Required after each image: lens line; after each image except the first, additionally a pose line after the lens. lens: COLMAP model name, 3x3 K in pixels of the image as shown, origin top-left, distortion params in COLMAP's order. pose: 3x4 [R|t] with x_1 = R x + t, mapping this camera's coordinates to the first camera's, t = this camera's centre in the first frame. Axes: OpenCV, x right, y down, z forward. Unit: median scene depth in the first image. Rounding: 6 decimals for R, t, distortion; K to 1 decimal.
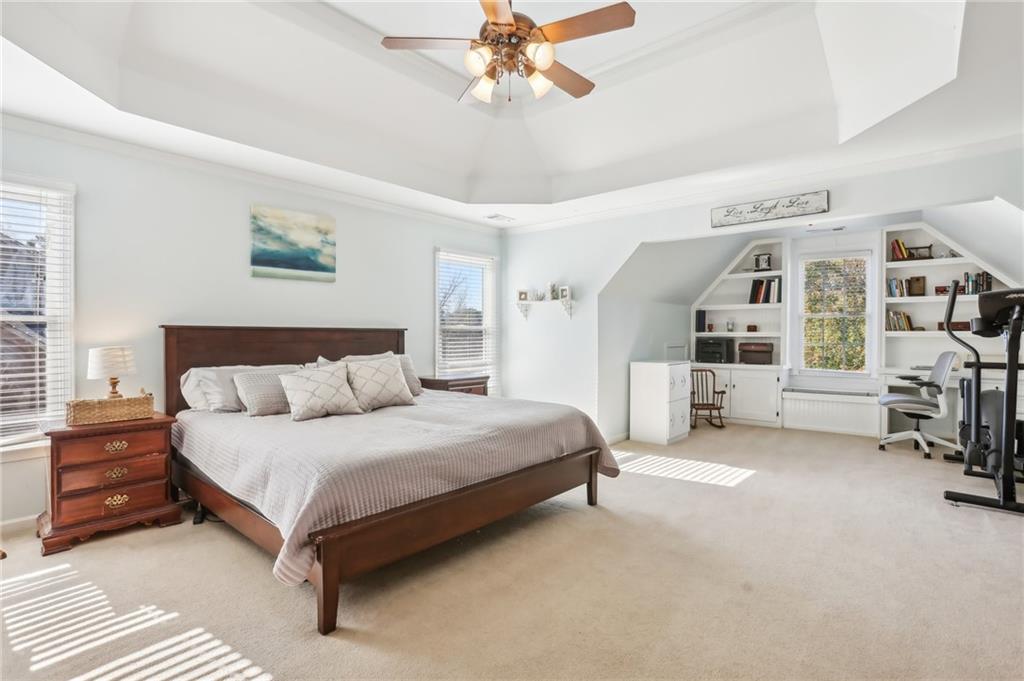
lens RADIAL K [[487.2, 0, 512.0], [0, 487.2, 340.5], [0, 0, 1]] dist [-0.088298, 0.040807]
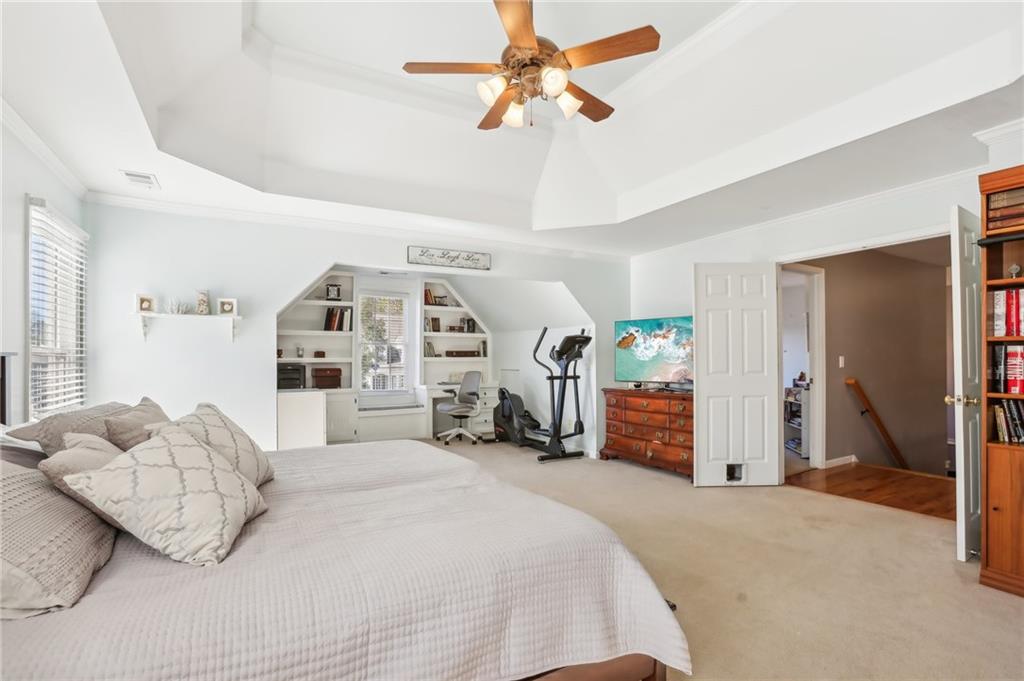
lens RADIAL K [[487.2, 0, 512.0], [0, 487.2, 340.5], [0, 0, 1]] dist [-0.088298, 0.040807]
pose [[0.323201, 0.032036, 0.945788, -0.539758], [0.016450, 0.999086, -0.039462, -0.011308], [-0.946187, 0.028313, 0.322379, 0.419483]]
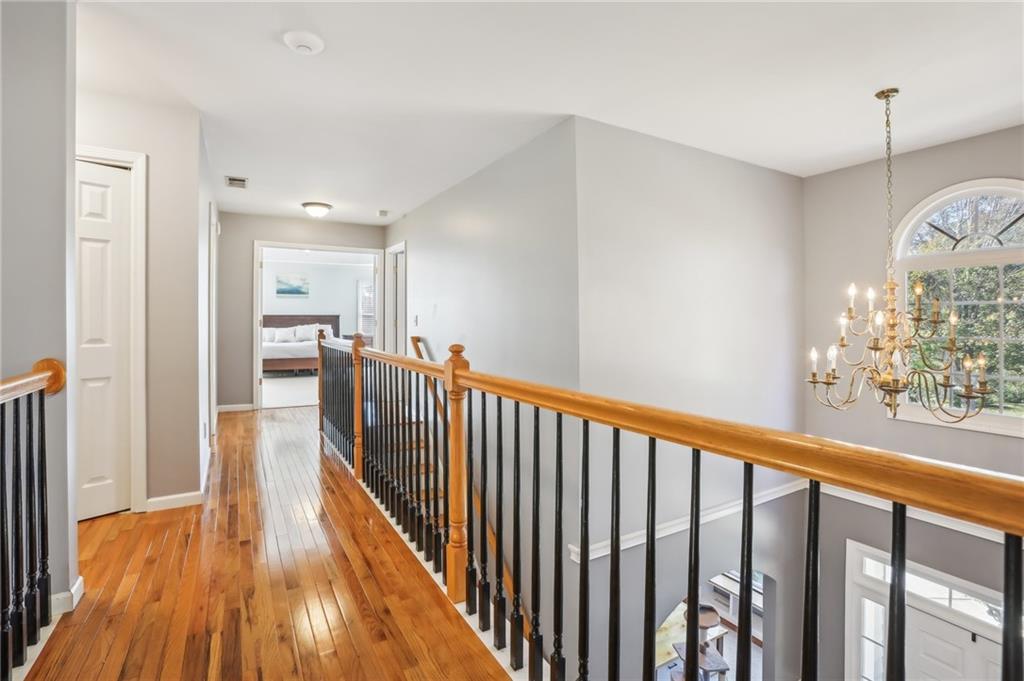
lens RADIAL K [[487.2, 0, 512.0], [0, 487.2, 340.5], [0, 0, 1]] dist [-0.088298, 0.040807]
pose [[0.945399, 0.022051, -0.325168, 1.574786], [-0.009436, 0.999142, 0.040322, -0.001259], [0.325778, -0.035052, 0.944796, -1.169201]]
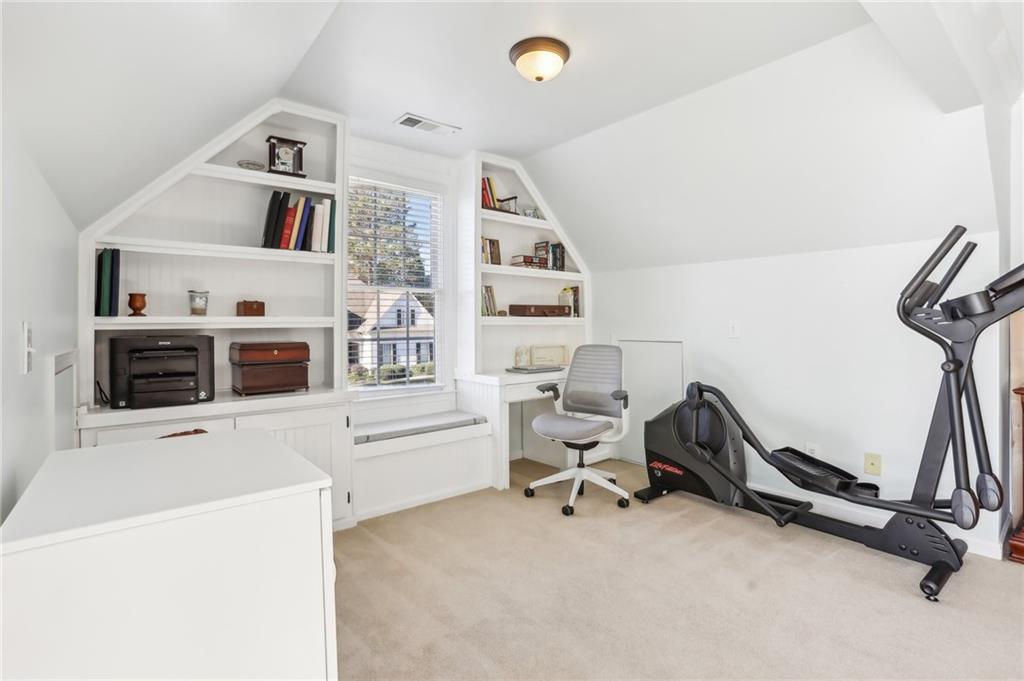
lens RADIAL K [[501.6, 0, 530.5], [0, 501.6, 318.6], [0, 0, 1]] dist [-0.056090, 0.000127]
pose [[0.161946, 0.005949, 0.986782, 0.181753], [0.018355, 0.999791, -0.009039, -0.012134], [-0.986629, 0.019576, 0.161803, 1.069944]]
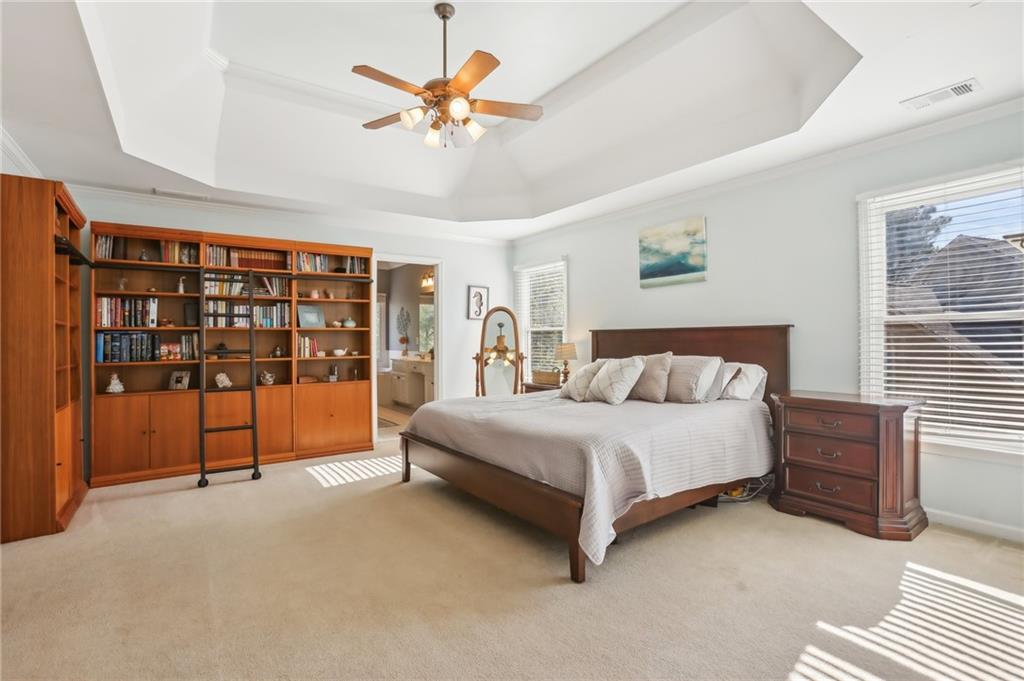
lens RADIAL K [[487.2, 0, 512.0], [0, 487.2, 340.5], [0, 0, 1]] dist [-0.088298, 0.040807]
pose [[-0.236681, 0.006787, -0.971564, 0.664527], [0.000718, 0.999977, 0.006810, -0.006108], [0.971587, 0.000914, -0.236680, 0.837453]]
